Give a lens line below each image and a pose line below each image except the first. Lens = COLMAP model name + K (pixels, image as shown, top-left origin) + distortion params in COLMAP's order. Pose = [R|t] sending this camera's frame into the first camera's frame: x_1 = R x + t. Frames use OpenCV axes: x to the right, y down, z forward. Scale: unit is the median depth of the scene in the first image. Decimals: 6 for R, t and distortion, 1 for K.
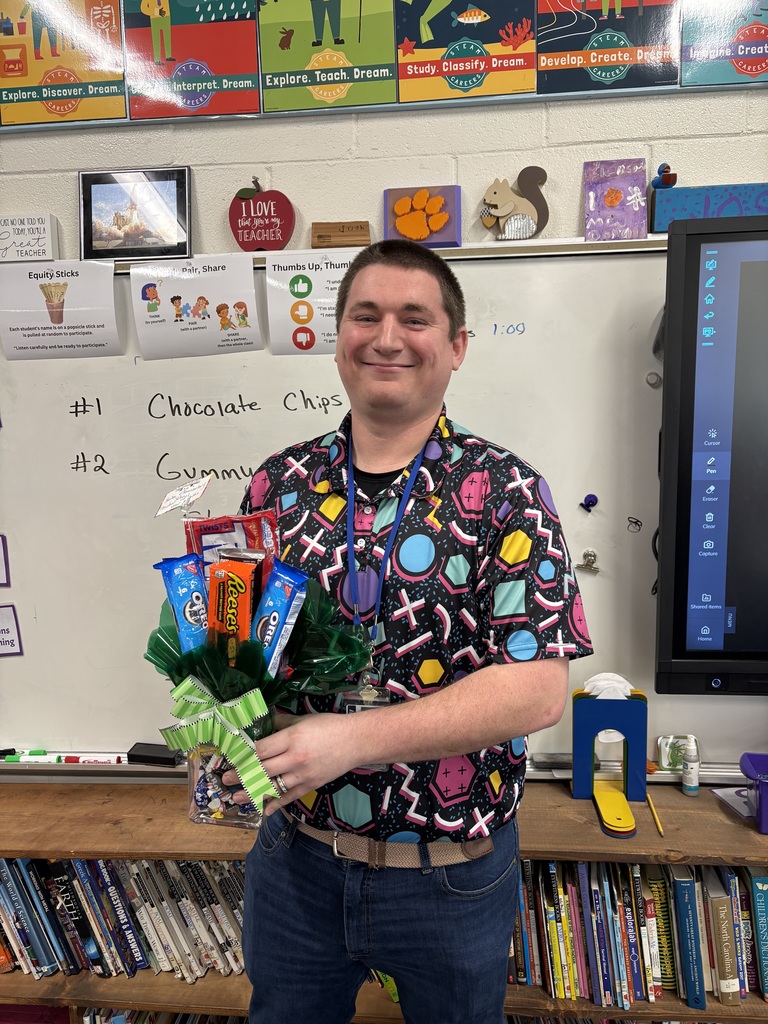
lens RADIAL K [[761.2, 0, 382.0], [0, 761.2, 506.6], [0, 0, 1]] dist [0.030149, -0.027667]
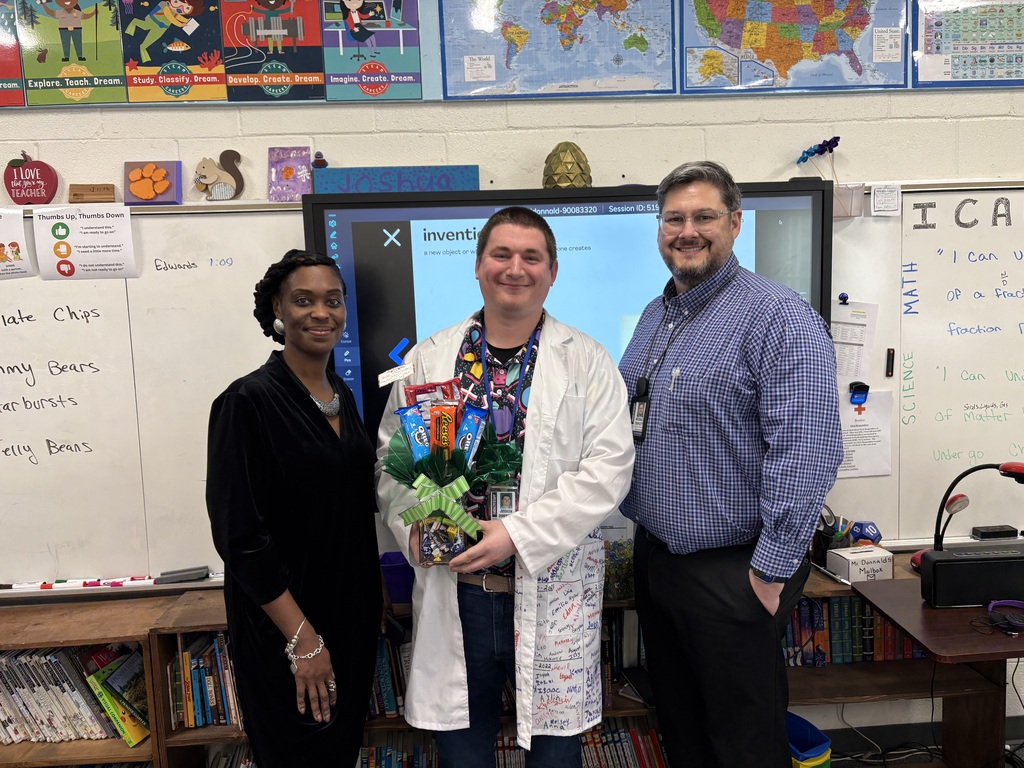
lens RADIAL K [[761.2, 0, 509.1], [0, 761.2, 382.3], [0, 0, 1]] dist [0.030149, -0.027667]
pose [[0.989592, -0.023568, 0.141962, 0.496659], [0.027408, 0.999308, -0.025151, 0.039307], [-0.141271, 0.028780, 0.989553, -0.472226]]
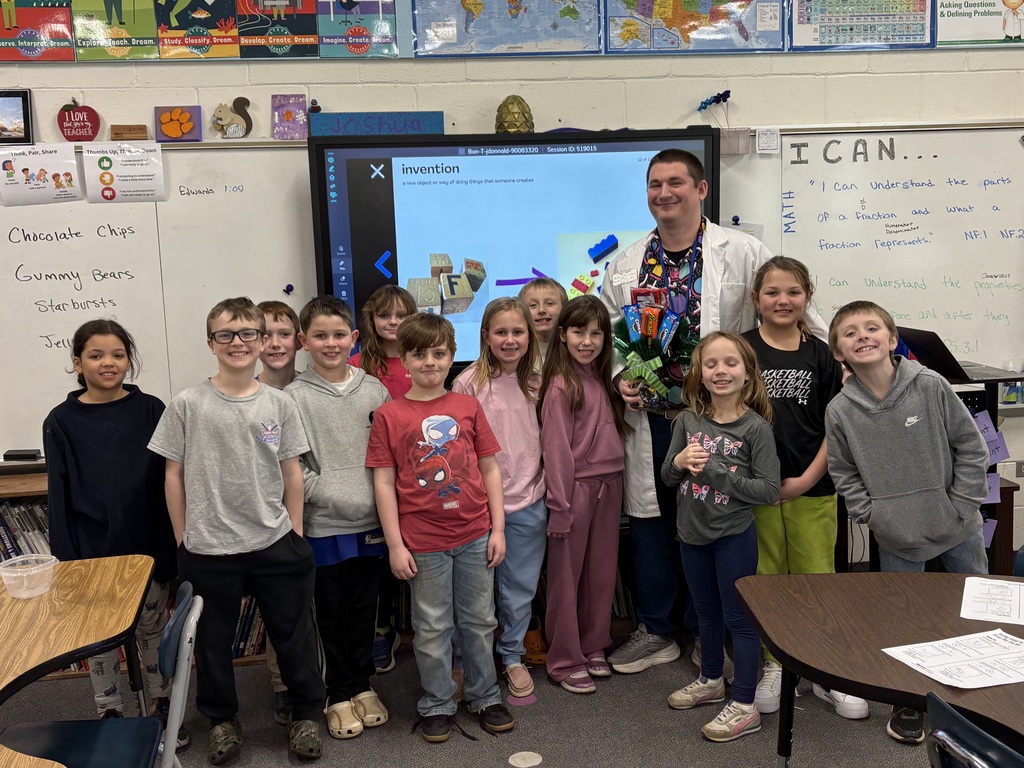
lens RADIAL K [[1131.5, 0, 512.9], [0, 1131.5, 387.6], [0, 0, 1]] dist [0.017629, 0.000000]
pose [[0.975980, -0.038806, 0.214375, 0.220034], [0.033852, 0.999069, 0.026731, 0.172839], [-0.215212, -0.018832, 0.976386, -1.682305]]
